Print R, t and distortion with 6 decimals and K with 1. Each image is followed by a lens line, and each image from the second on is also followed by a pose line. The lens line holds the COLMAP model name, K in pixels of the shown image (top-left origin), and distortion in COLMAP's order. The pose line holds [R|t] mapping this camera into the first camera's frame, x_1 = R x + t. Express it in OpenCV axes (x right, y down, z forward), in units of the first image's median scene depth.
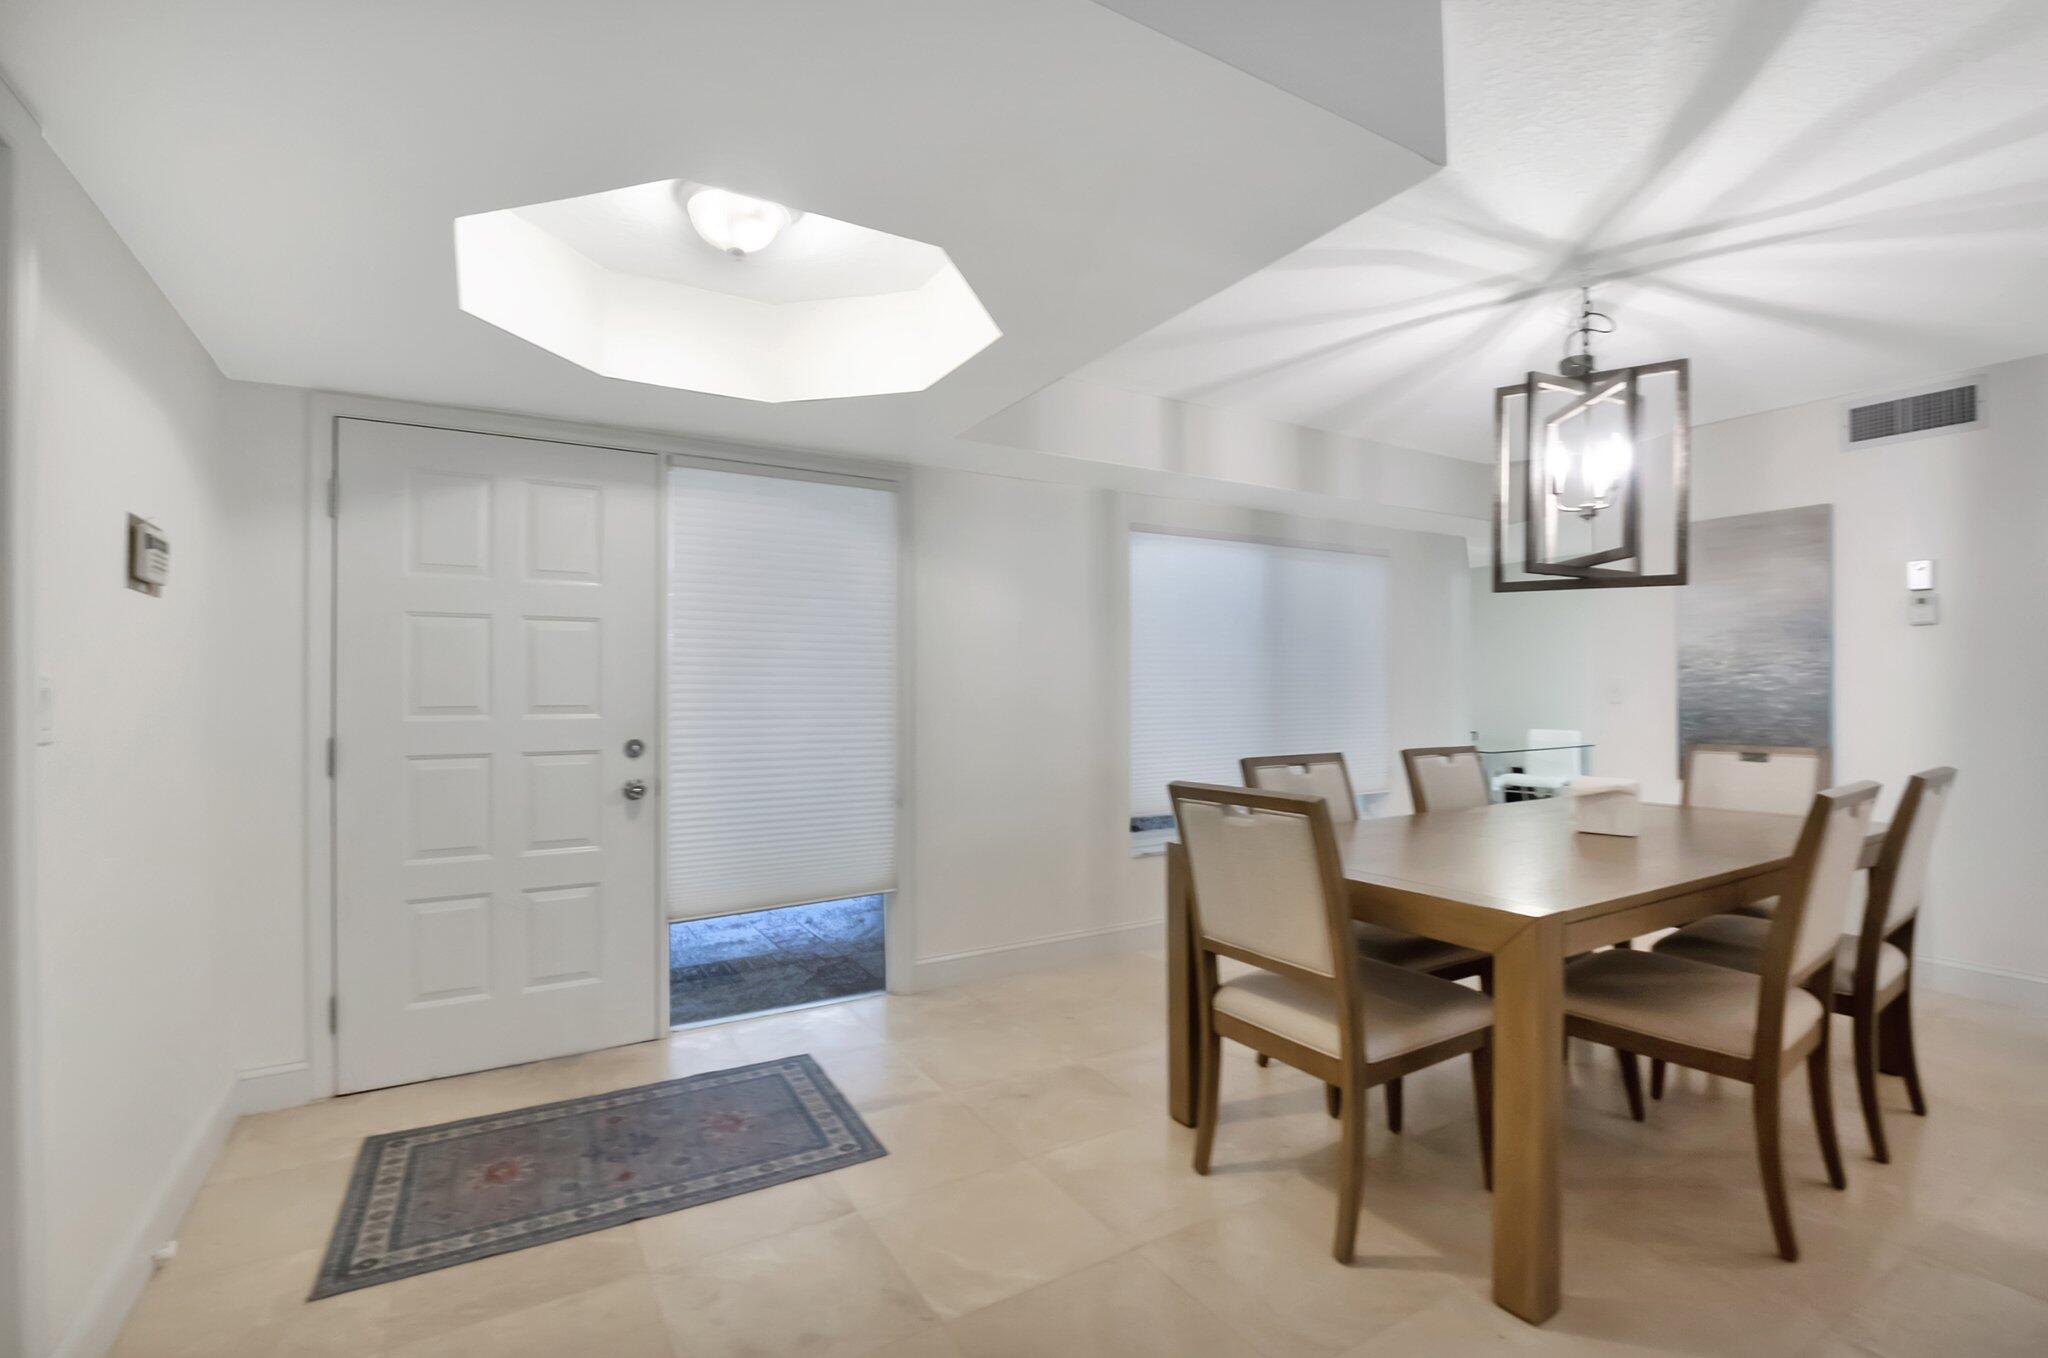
lens RADIAL K [[916.8, 0, 1037.7], [0, 916.8, 680.5], [0, 0, 1]] dist [0.012310, -0.022430]
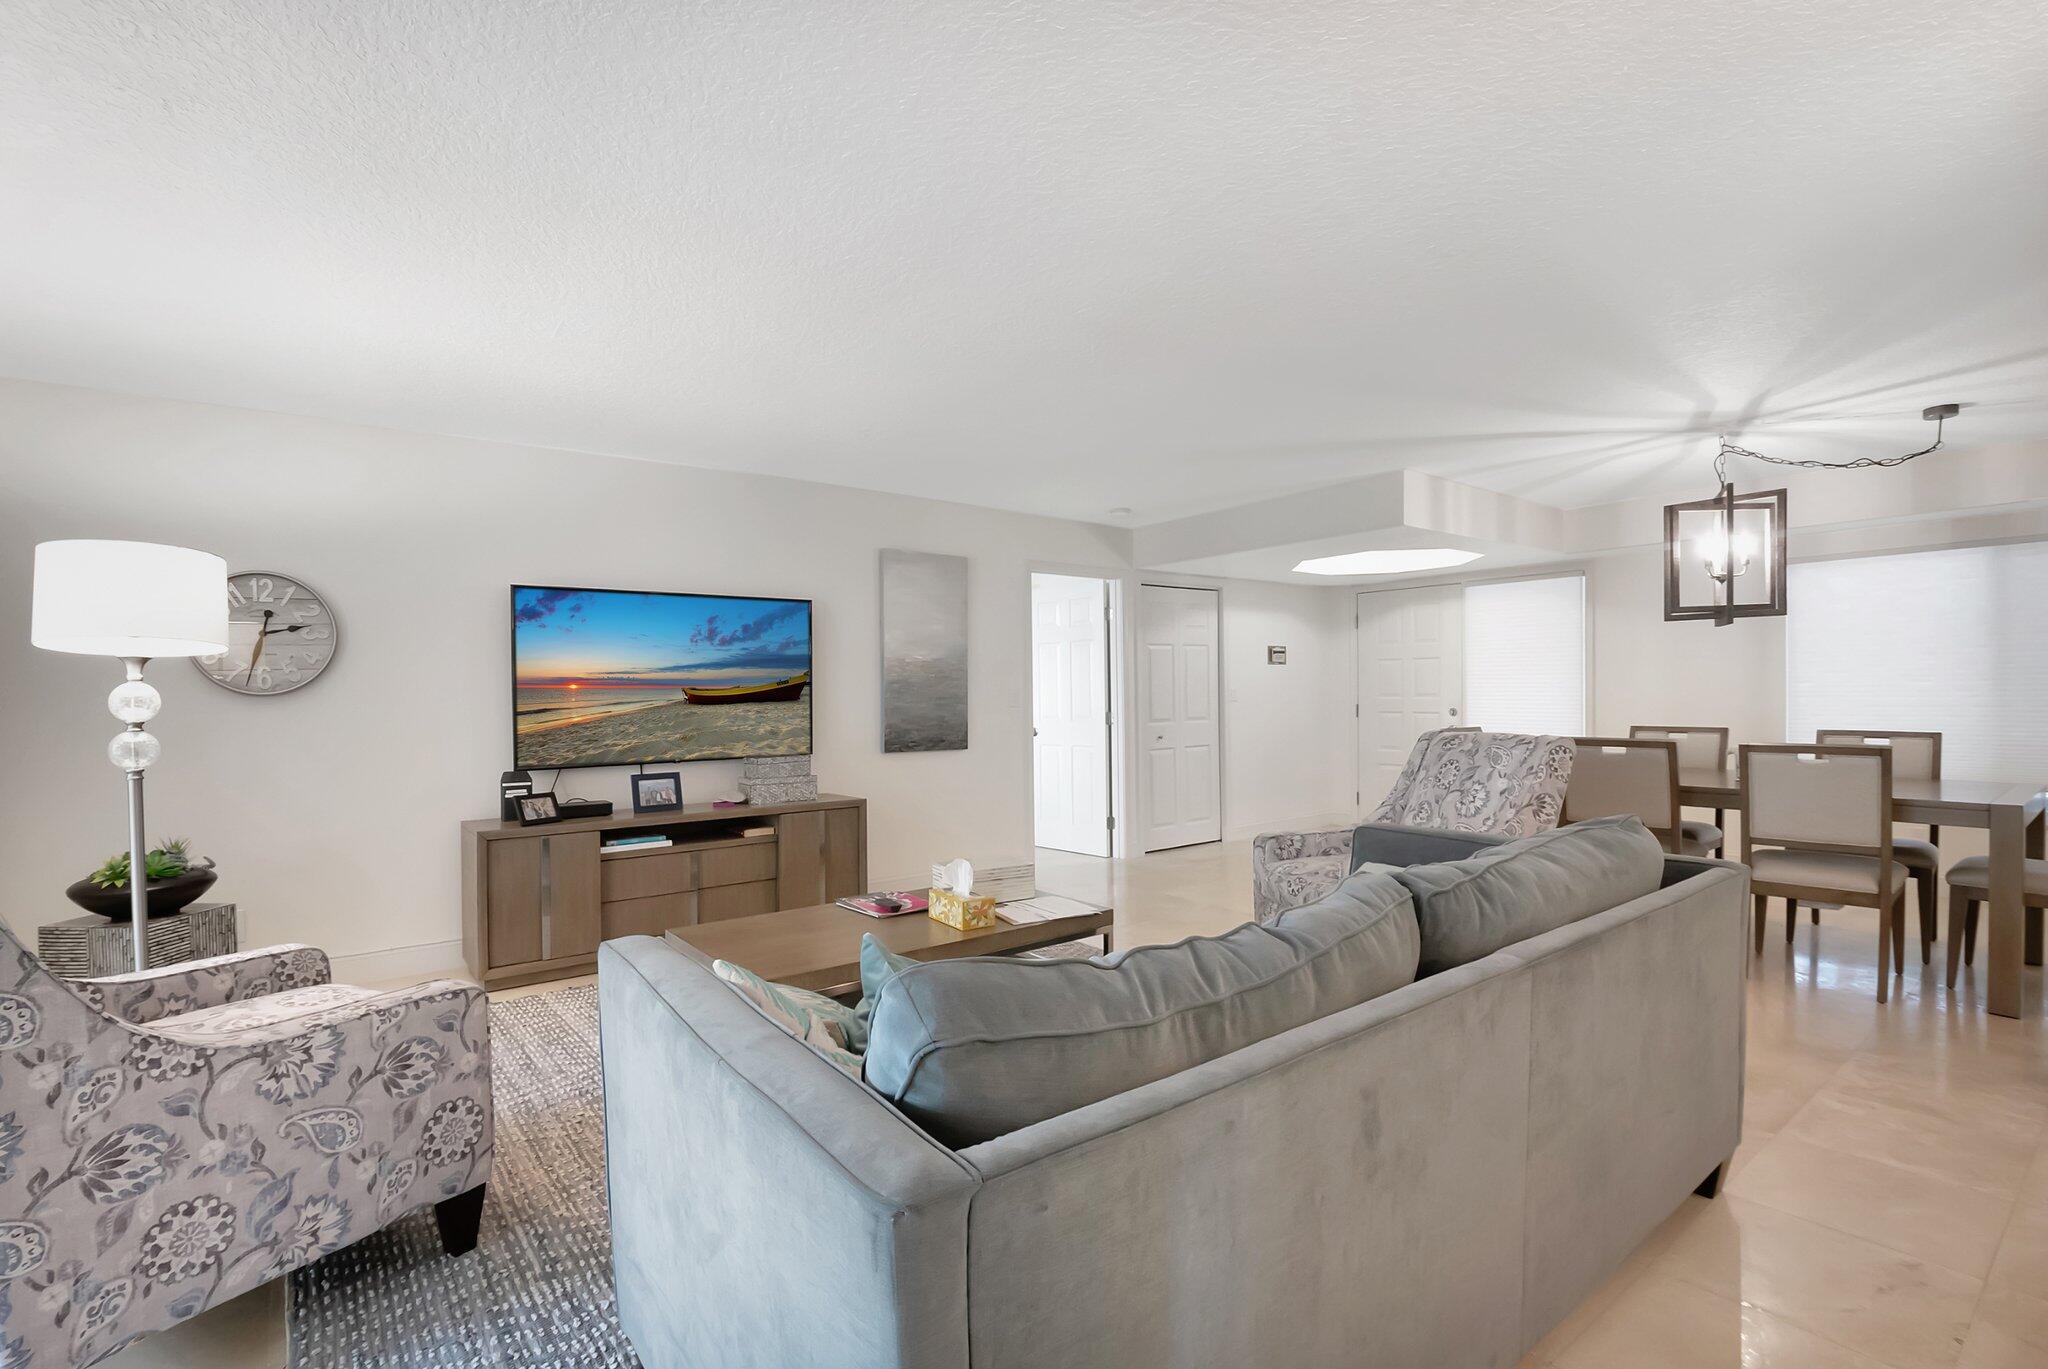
lens RADIAL K [[914.5, 0, 1027.9], [0, 914.5, 706.4], [0, 0, 1]] dist [-0.001092, -0.000268]
pose [[0.110082, 0.020786, -0.993705, 2.003694], [0.028574, 0.999302, 0.024069, -0.023573], [0.993512, -0.031044, 0.109411, -0.399424]]
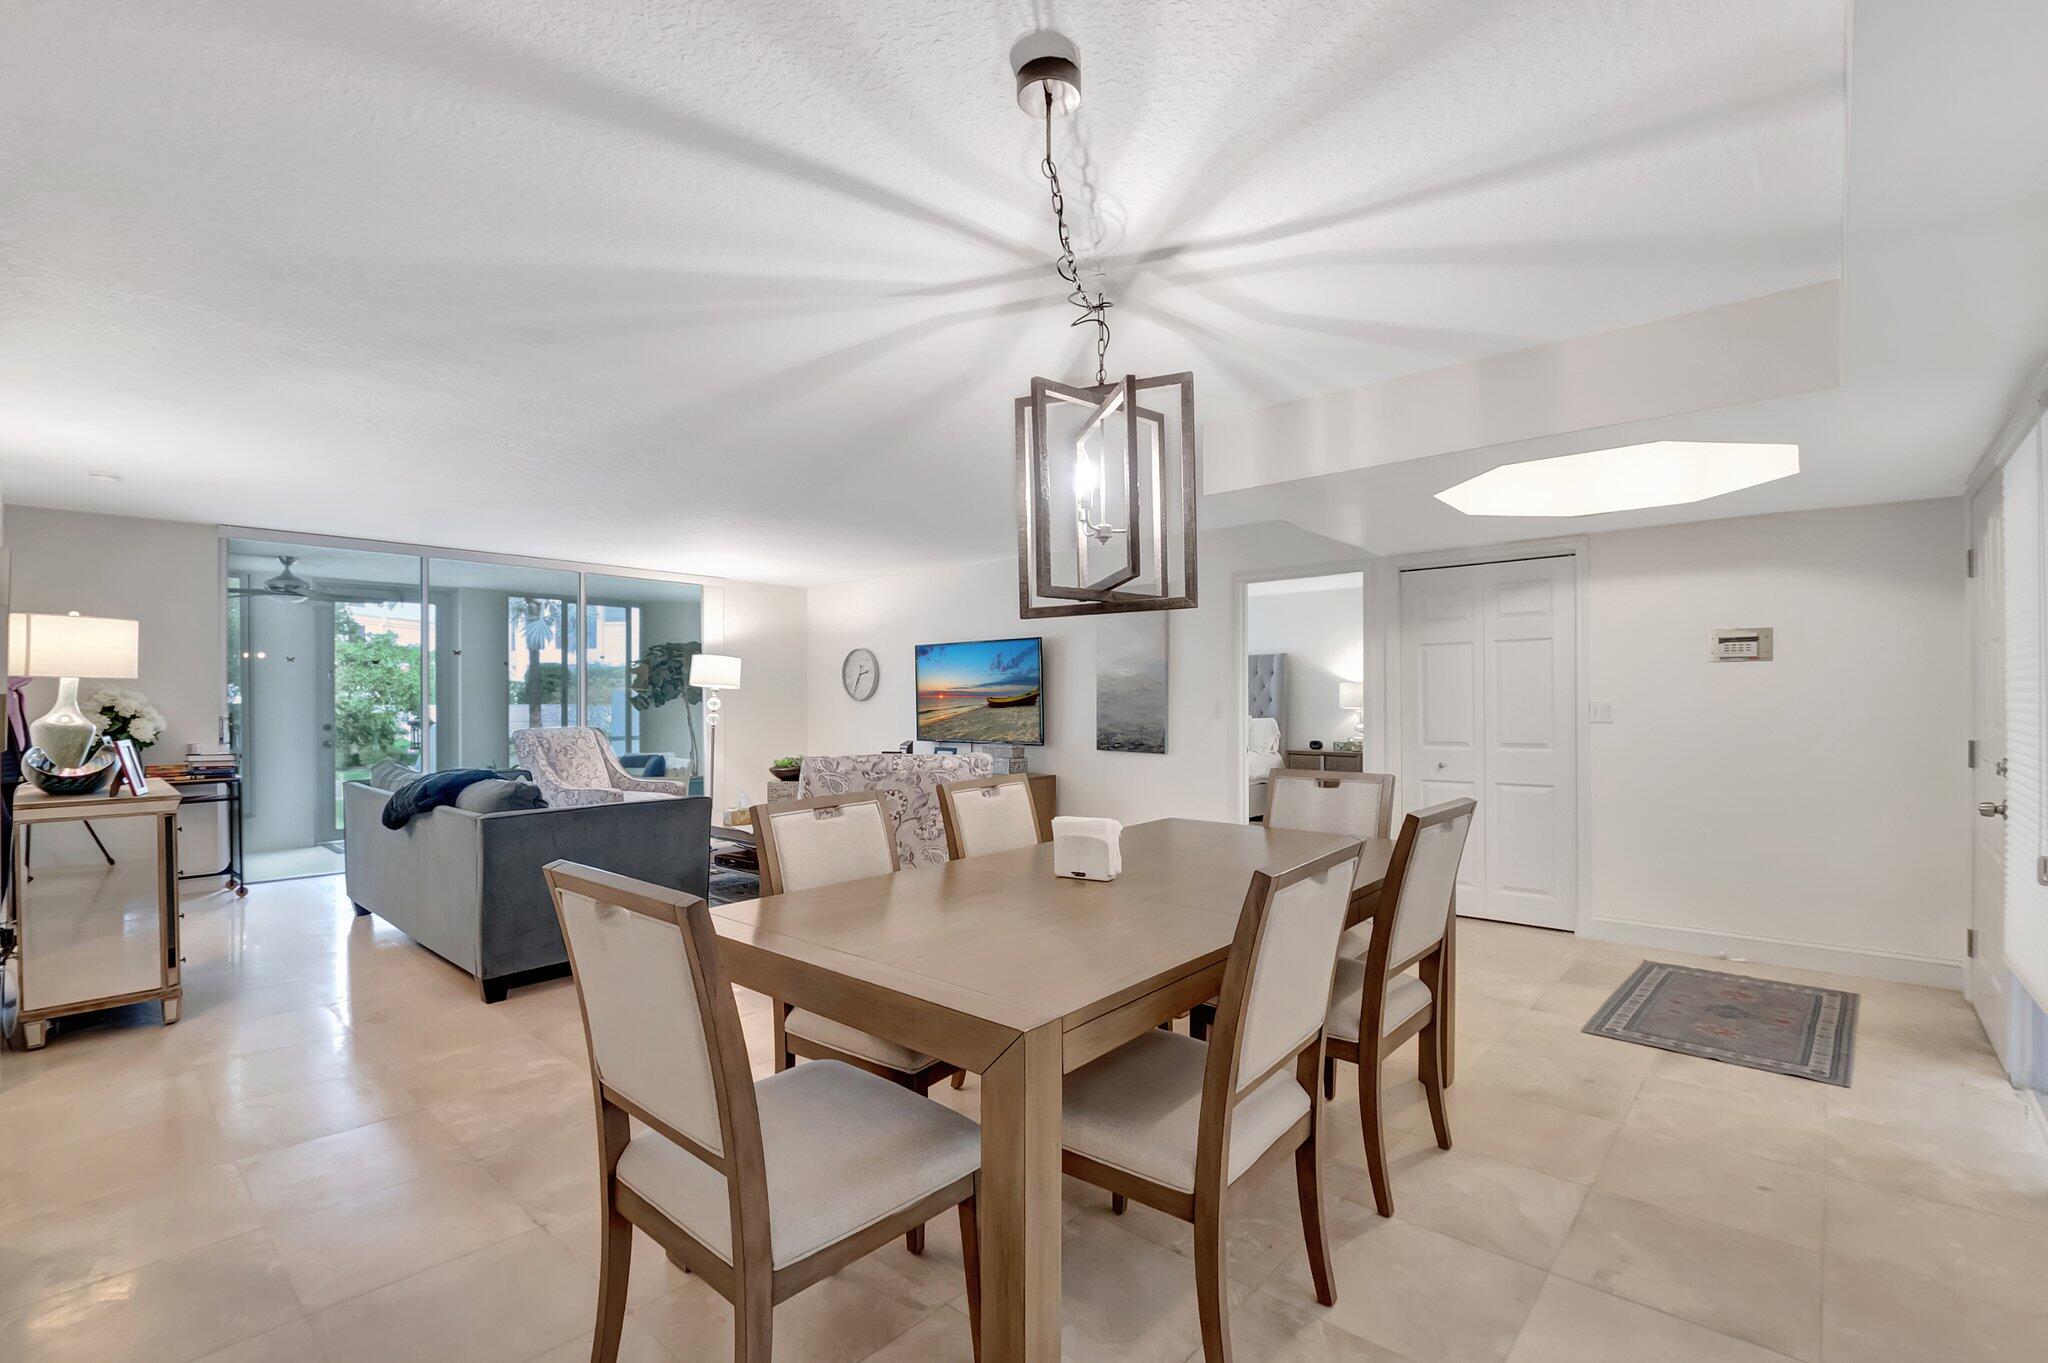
lens RADIAL K [[936.5, 0, 1018.7], [0, 936.5, 693.1], [0, 0, 1]] dist [-0.027626, -0.000827]
pose [[-0.956794, 0.011615, -0.290534, 0.953765], [0.016527, 0.999759, -0.014461, -0.006244], [0.290296, -0.018637, -0.956755, 1.864305]]
